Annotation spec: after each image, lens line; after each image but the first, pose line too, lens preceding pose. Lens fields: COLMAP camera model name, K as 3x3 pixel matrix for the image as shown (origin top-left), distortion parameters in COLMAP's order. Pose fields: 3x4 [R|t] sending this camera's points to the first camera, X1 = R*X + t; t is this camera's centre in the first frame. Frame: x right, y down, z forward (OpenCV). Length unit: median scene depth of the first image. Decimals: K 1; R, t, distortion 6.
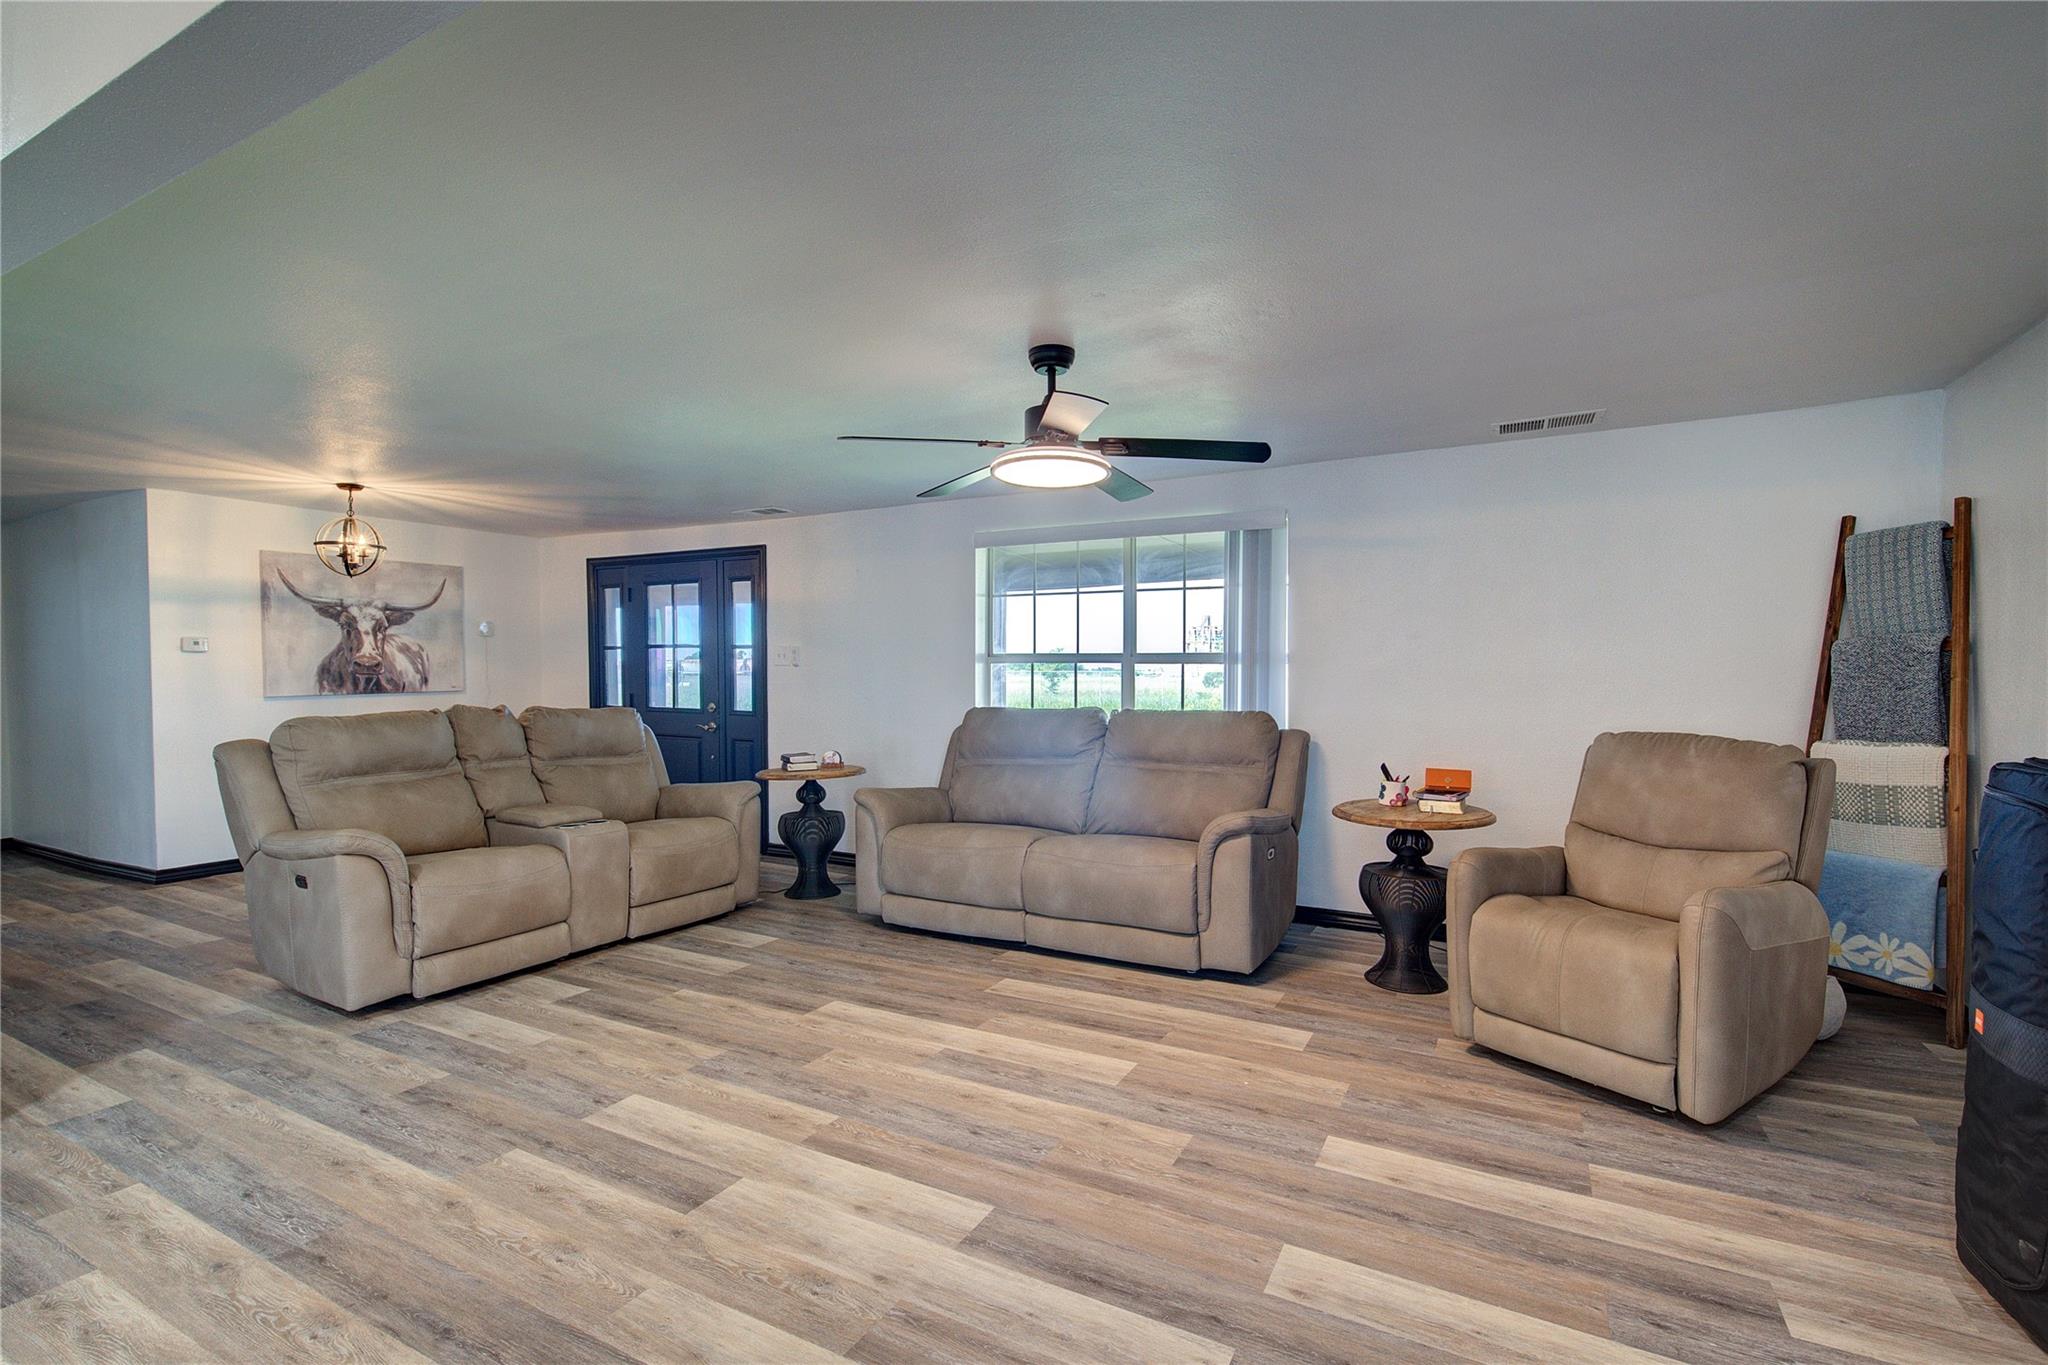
lens RADIAL K [[934.9, 0, 1033.5], [0, 934.9, 689.2], [0, 0, 1]] dist [-0.003110, 0.001406]
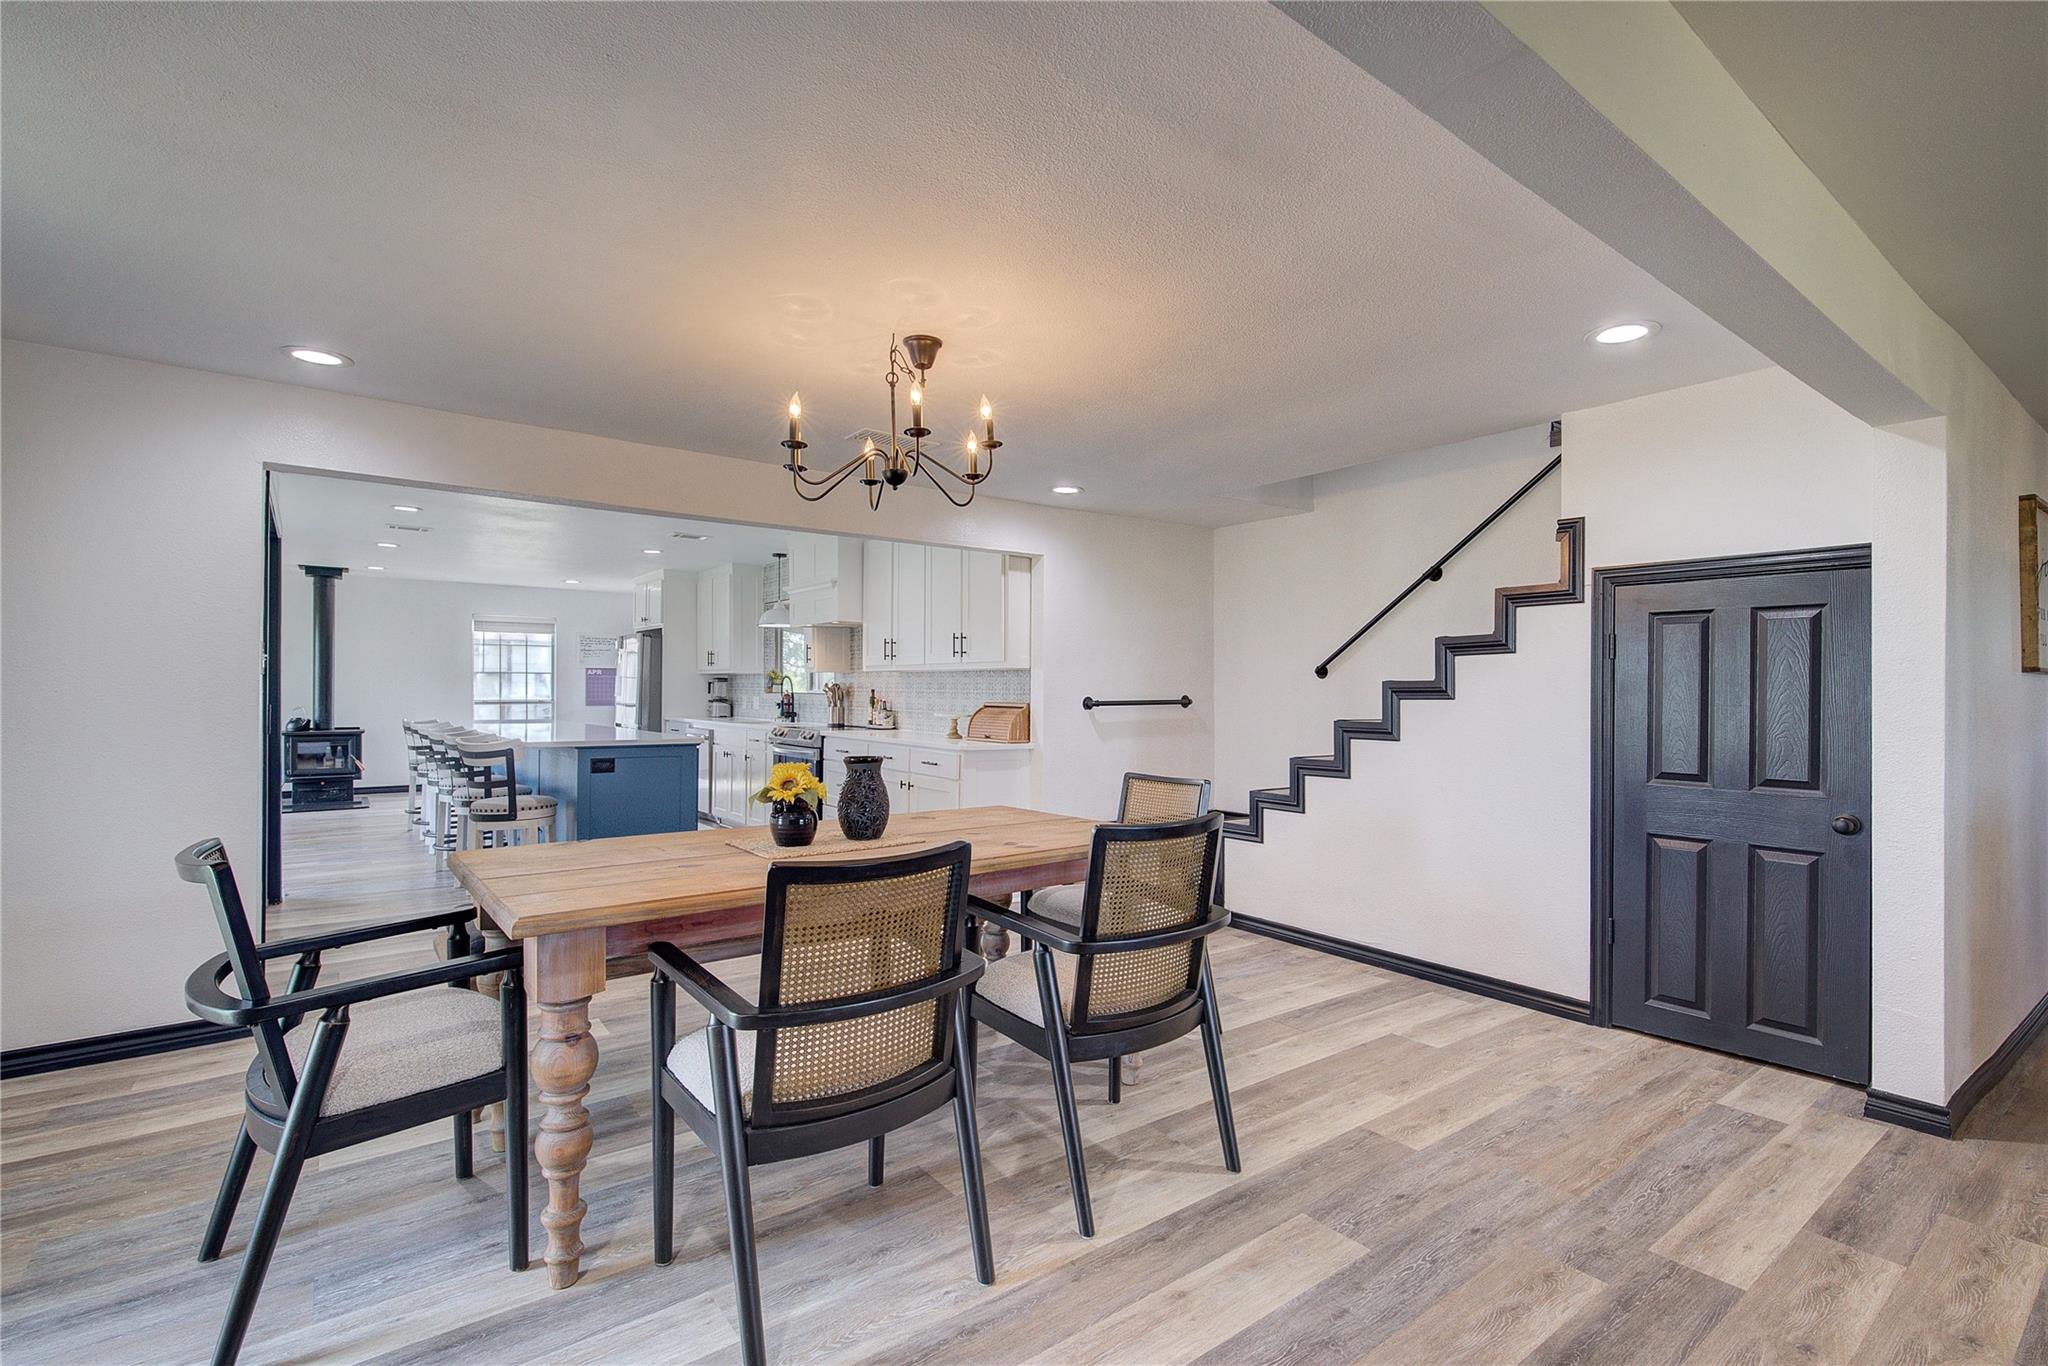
lens RADIAL K [[934.9, 0, 1024.7], [0, 934.9, 686.2], [0, 0, 1]] dist [-0.003110, 0.001406]
pose [[-0.425327, -0.009392, -0.904991, 0.208501], [-0.020073, 0.999798, -0.000942, -0.002993], [0.904817, 0.017765, -0.425430, 0.309104]]
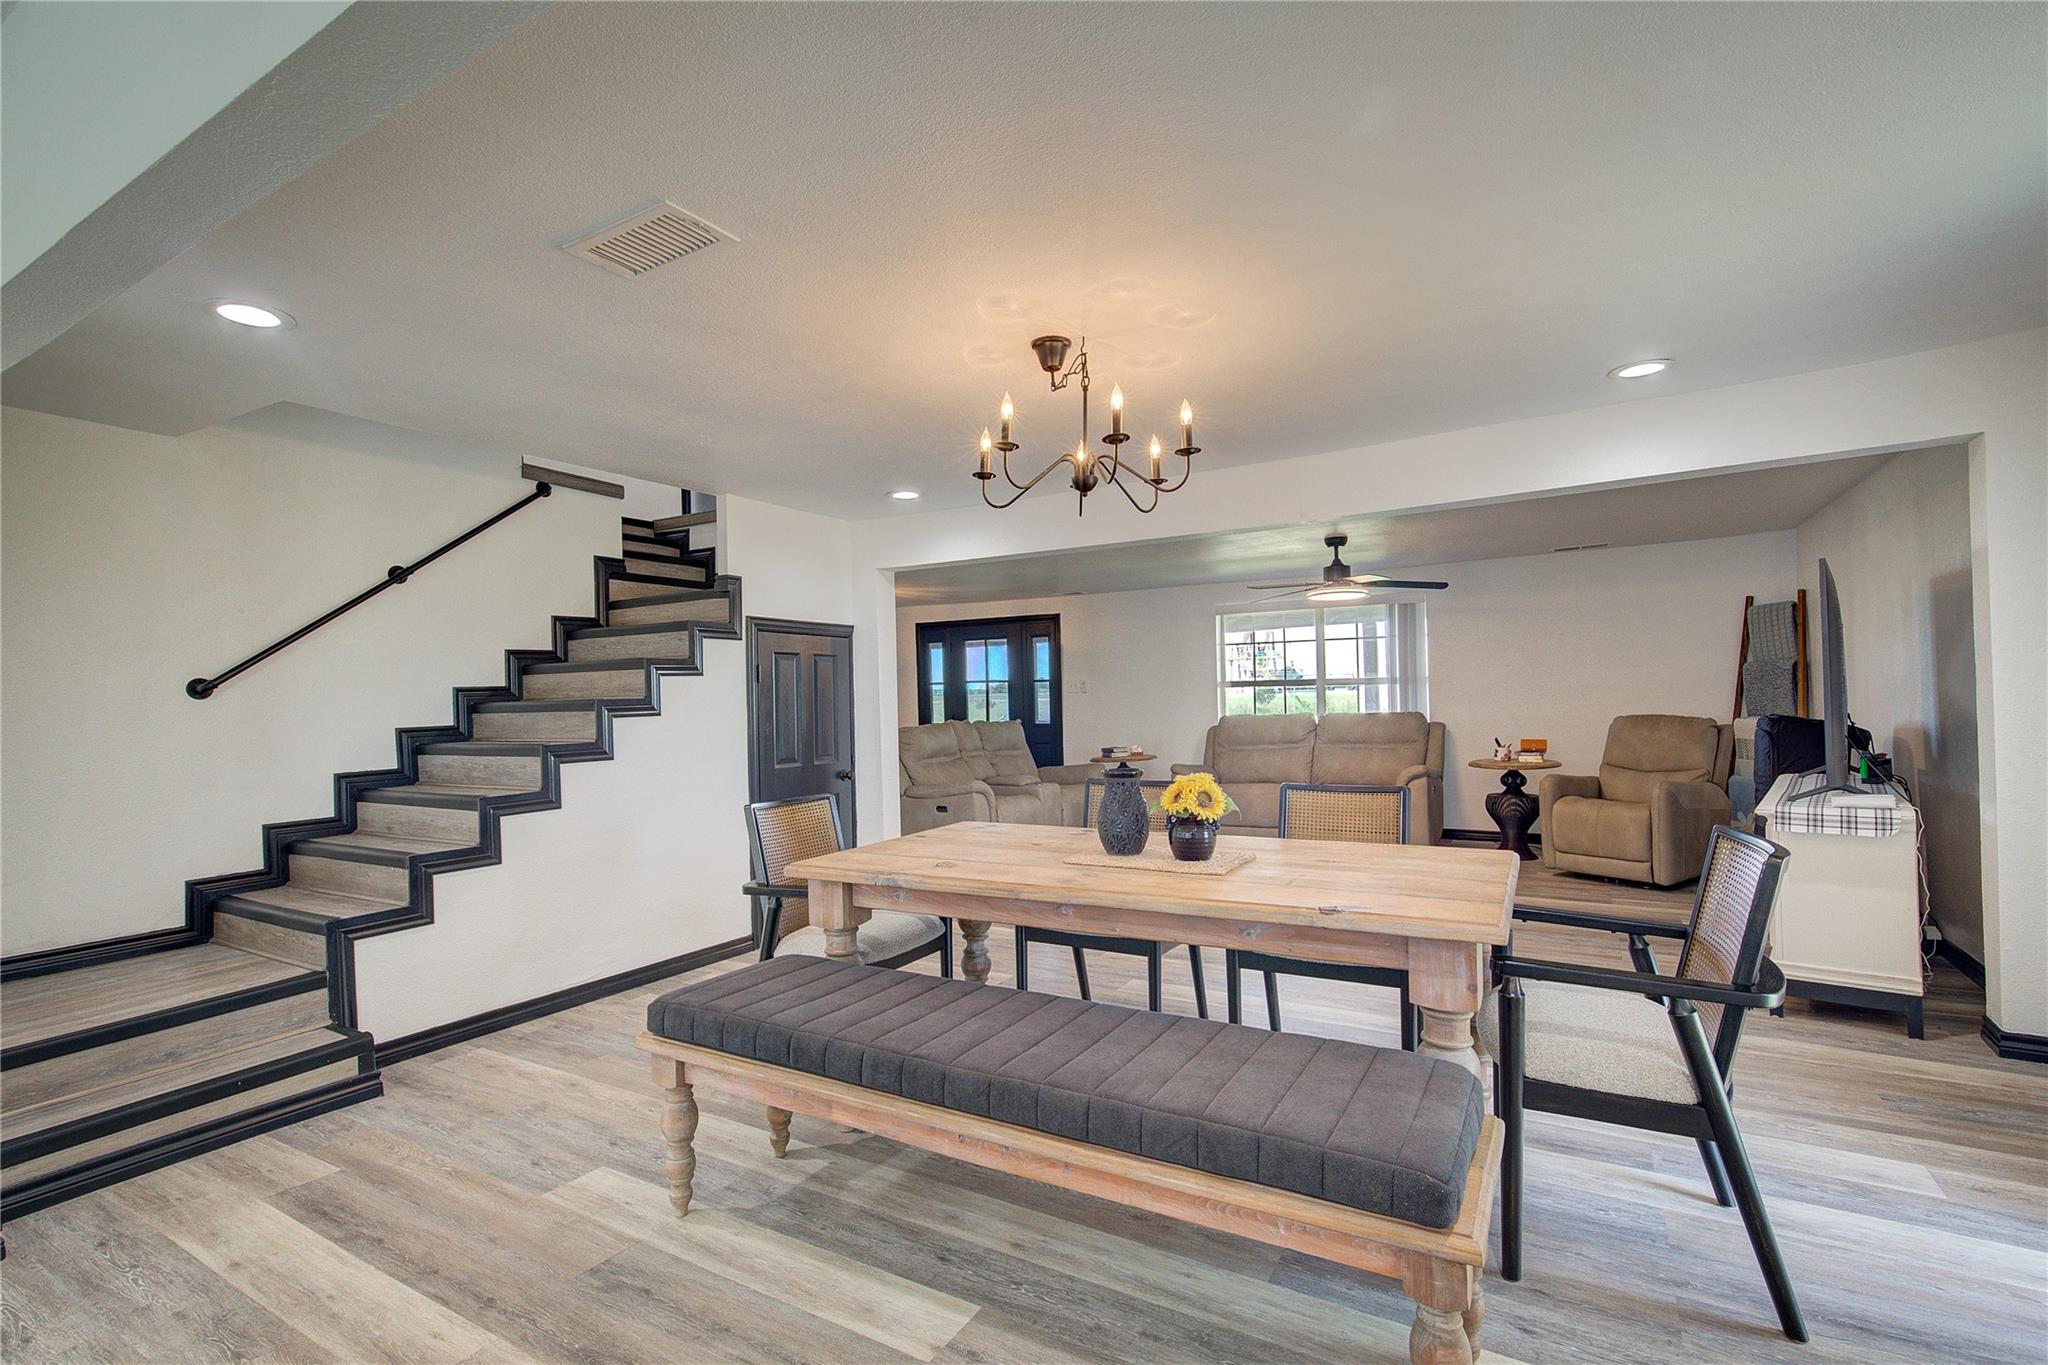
lens RADIAL K [[934.9, 0, 1034.9], [0, 934.9, 685.1], [0, 0, 1]] dist [-0.003110, 0.001406]
pose [[0.998995, -0.026243, -0.036332, -0.514669], [0.025177, 0.999248, -0.029502, 0.010562], [0.037079, 0.028557, 0.998904, -0.964935]]
